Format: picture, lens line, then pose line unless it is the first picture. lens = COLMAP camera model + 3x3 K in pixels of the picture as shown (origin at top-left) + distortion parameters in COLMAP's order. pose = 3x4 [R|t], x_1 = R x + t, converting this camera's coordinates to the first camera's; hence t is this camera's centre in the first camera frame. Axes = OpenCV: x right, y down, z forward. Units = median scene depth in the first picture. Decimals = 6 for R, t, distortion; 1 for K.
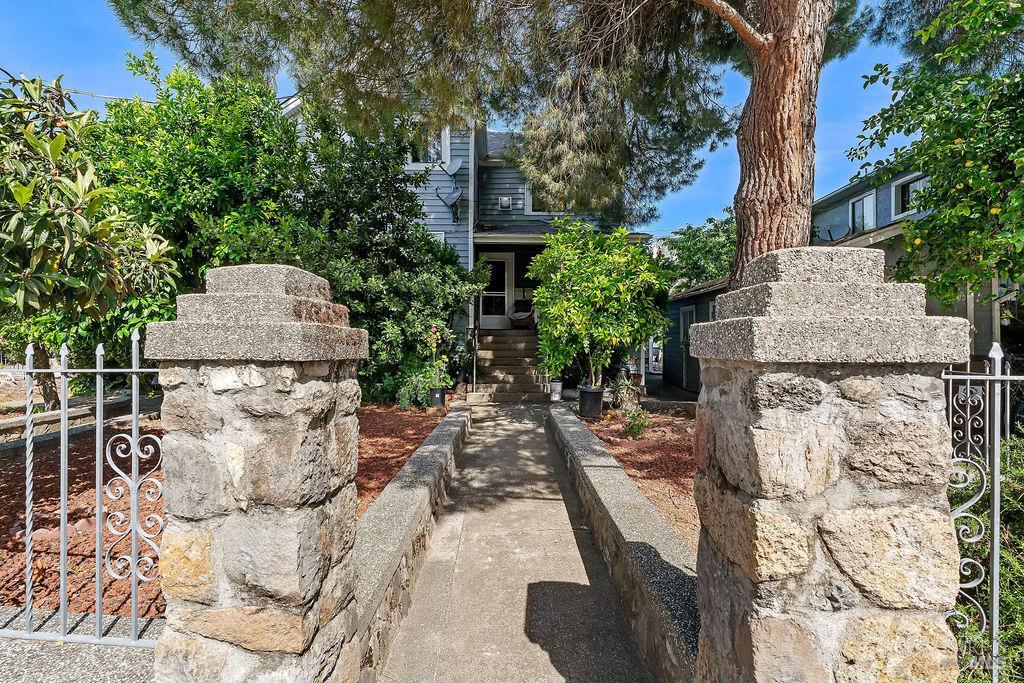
lens RADIAL K [[470.0, 0, 511.5], [0, 470.0, 343.2], [0, 0, 1]] dist [-0.013826, 0.004029]
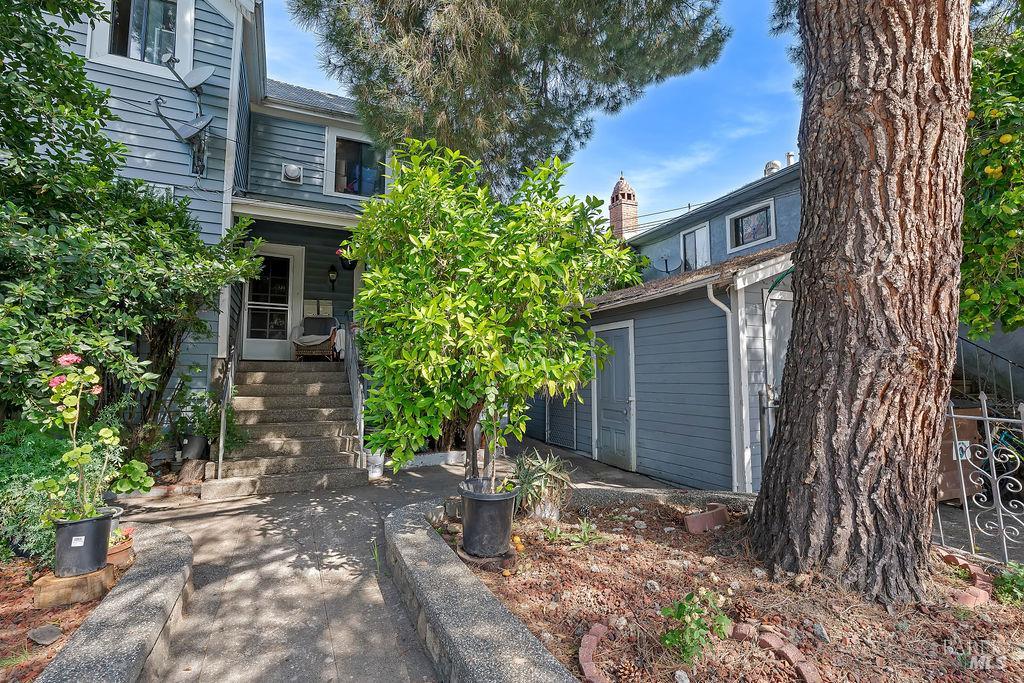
lens RADIAL K [[470.0, 0, 508.6], [0, 470.0, 343.1], [0, 0, 1]] dist [-0.013826, 0.004029]
pose [[0.908405, 0.026106, 0.417275, -0.007450], [0.003523, 0.997535, -0.070078, -0.010133], [-0.418076, 0.065129, 0.906074, 0.364983]]
